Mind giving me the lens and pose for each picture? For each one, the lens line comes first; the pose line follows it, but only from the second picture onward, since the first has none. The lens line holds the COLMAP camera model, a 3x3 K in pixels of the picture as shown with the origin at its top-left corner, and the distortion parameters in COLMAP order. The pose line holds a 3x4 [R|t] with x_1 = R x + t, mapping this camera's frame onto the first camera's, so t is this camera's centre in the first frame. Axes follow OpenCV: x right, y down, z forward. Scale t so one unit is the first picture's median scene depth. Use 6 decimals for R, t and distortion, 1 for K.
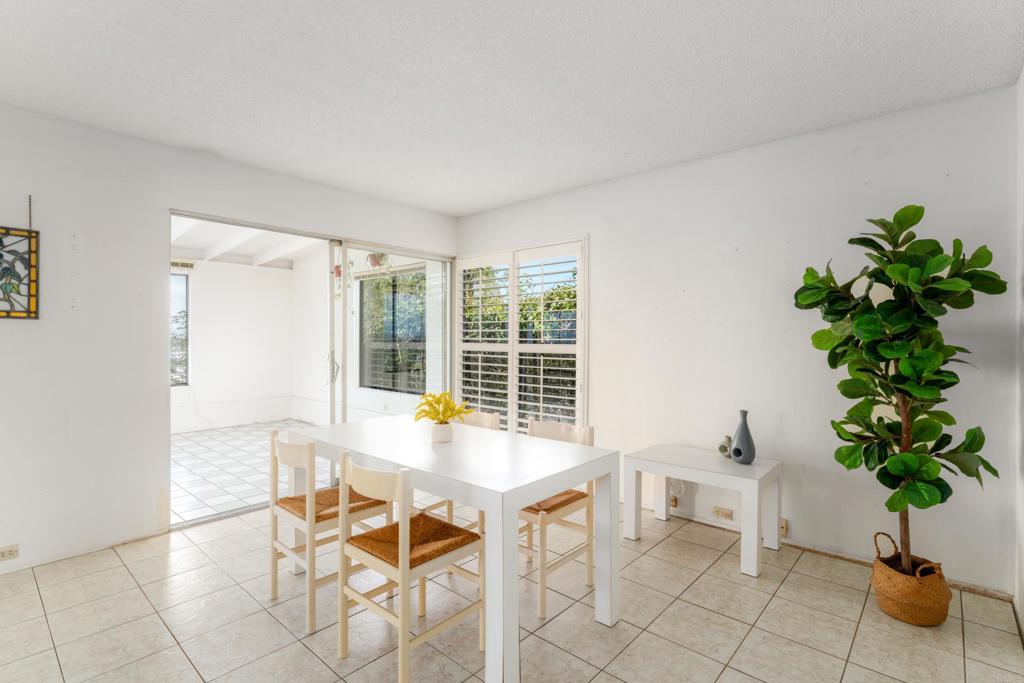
lens RADIAL K [[497.9, 0, 538.7], [0, 497.9, 341.4], [0, 0, 1]] dist [0.000857, -0.001362]
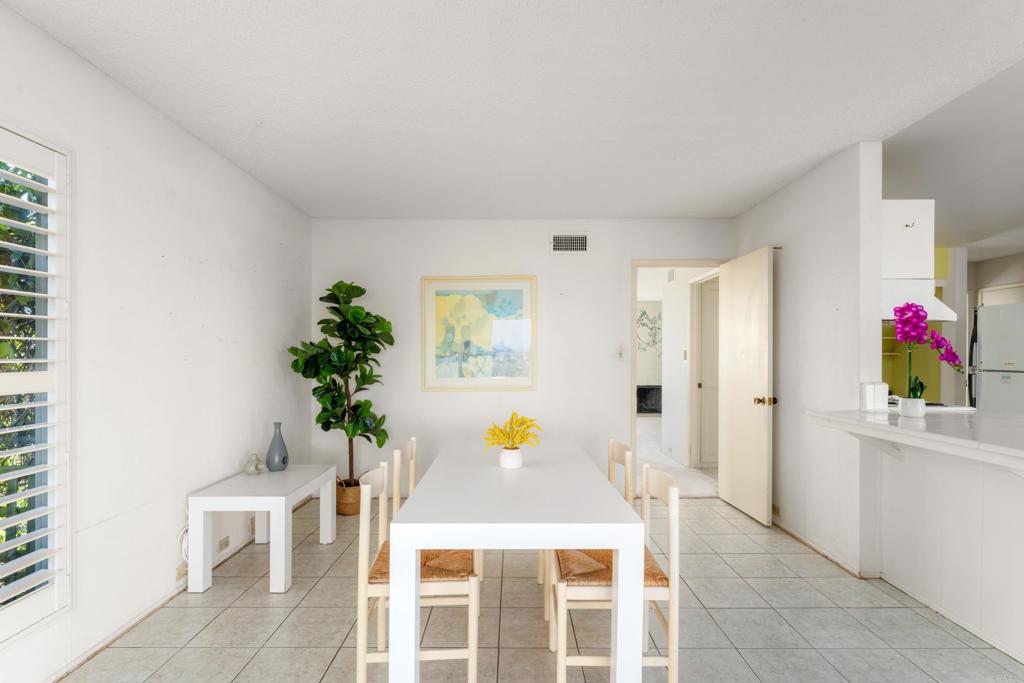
lens RADIAL K [[497.9, 0, 510.6], [0, 497.9, 359.4], [0, 0, 1]] dist [0.000857, -0.001362]
pose [[-0.645228, -0.009203, 0.763935, -0.755406], [0.001739, 0.999907, 0.013515, -0.015462], [-0.763988, 0.010049, -0.645152, 1.270886]]
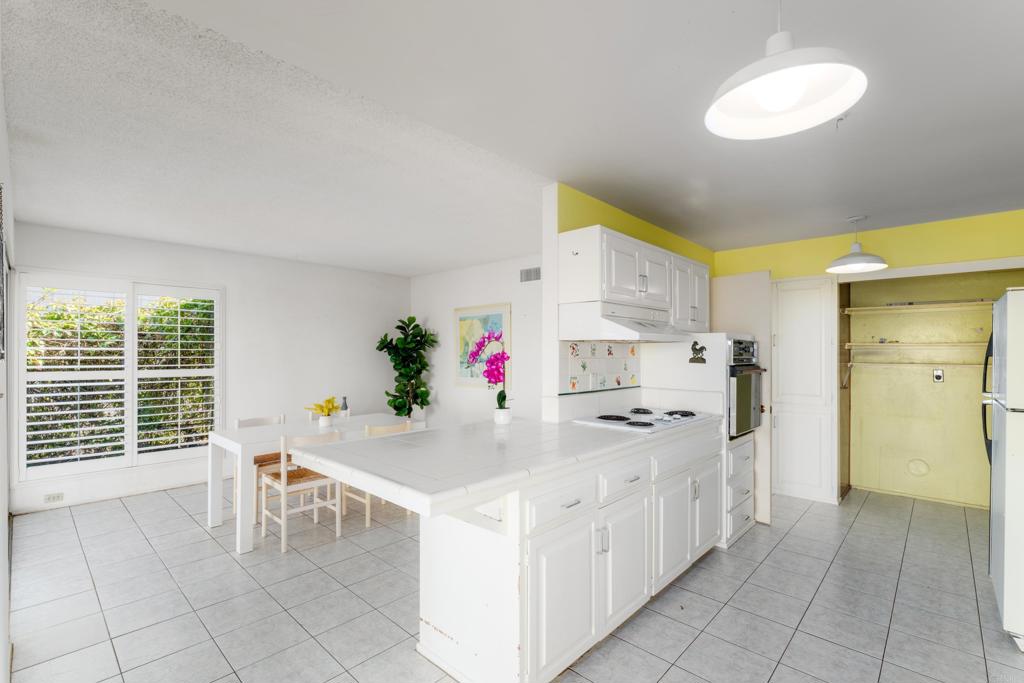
lens RADIAL K [[460.1, 0, 504.6], [0, 460.1, 345.4], [0, 0, 1]] dist [-0.005407, 0.000587]
pose [[0.056841, 0.010734, 0.998326, -1.444464], [0.000714, 0.999942, -0.010792, -0.055159], [-0.998383, 0.001326, 0.056830, 0.208530]]
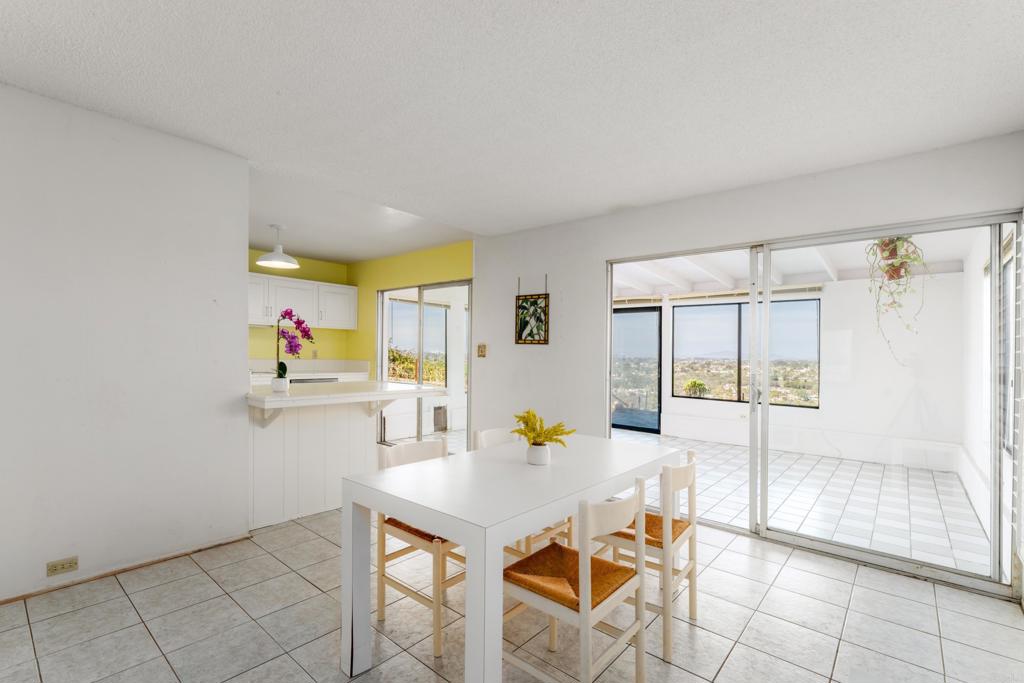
lens RADIAL K [[460.1, 0, 505.5], [0, 460.1, 345.9], [0, 0, 1]] dist [-0.005407, 0.000587]
pose [[-0.006471, -0.020002, -0.999779, 0.500599], [-0.022893, 0.999541, -0.019849, -0.003389], [0.999717, 0.022760, -0.006926, 0.726821]]
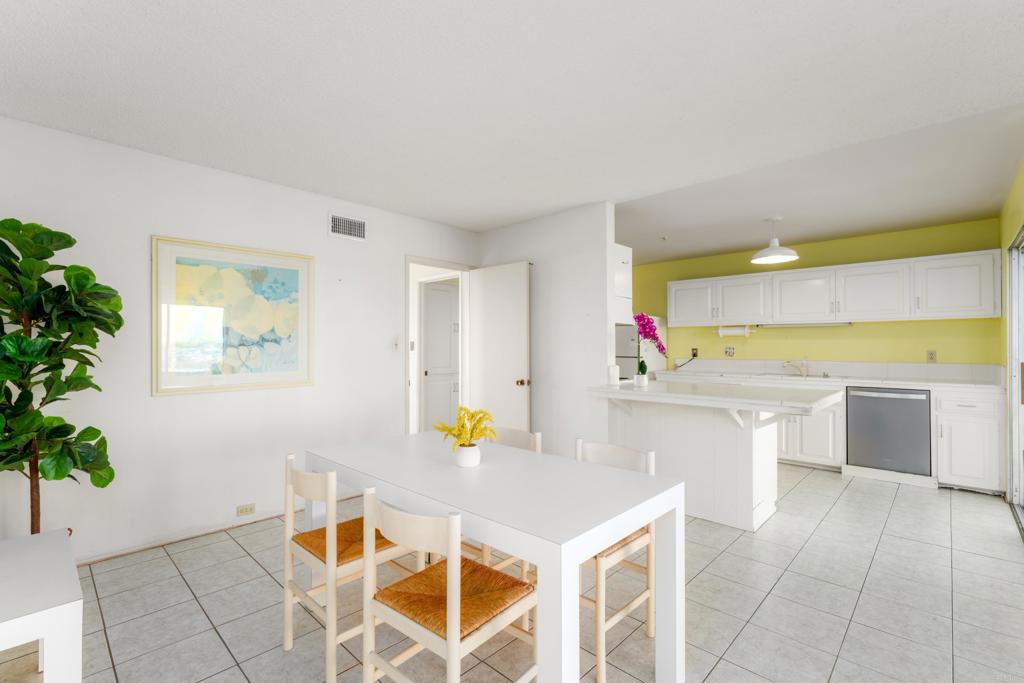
lens RADIAL K [[460.1, 0, 508.5], [0, 460.1, 344.3], [0, 0, 1]] dist [-0.005407, 0.000587]
pose [[-0.998073, -0.006150, 0.061748, -0.277010], [-0.006186, 0.999981, -0.000392, -0.014474], [-0.061745, -0.000773, -0.998092, 1.432537]]
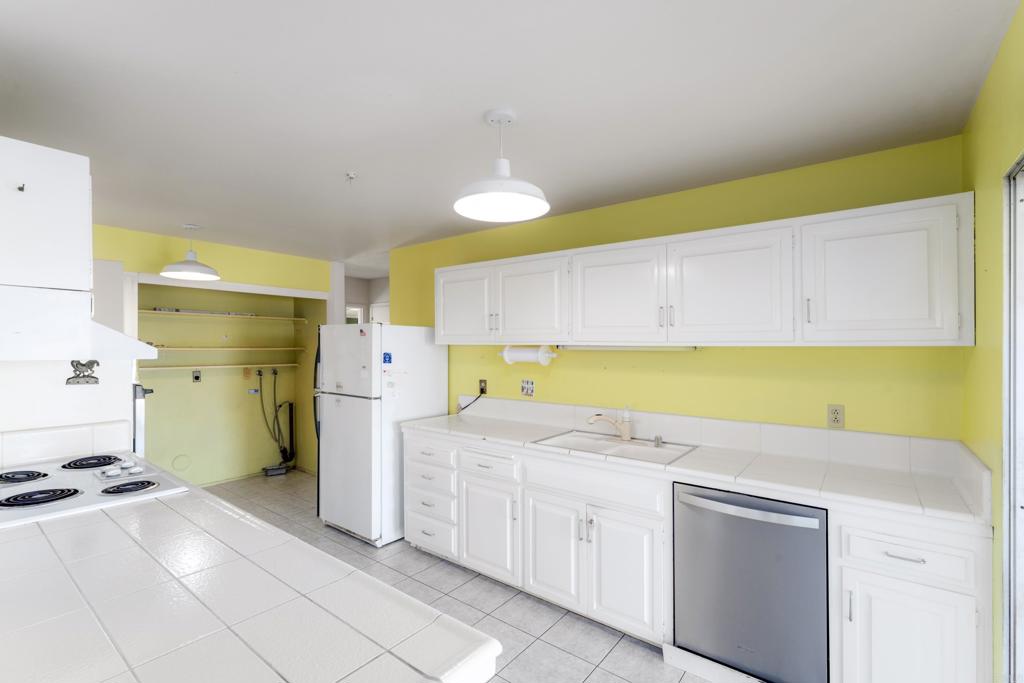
lens RADIAL K [[460.1, 0, 512.6], [0, 460.1, 342.8], [0, 0, 1]] dist [-0.005407, 0.000587]
pose [[-0.999124, -0.010410, -0.040523, -0.994326], [-0.010292, 0.999942, -0.003115, -0.097615], [0.040553, -0.002695, -0.999174, 0.593543]]
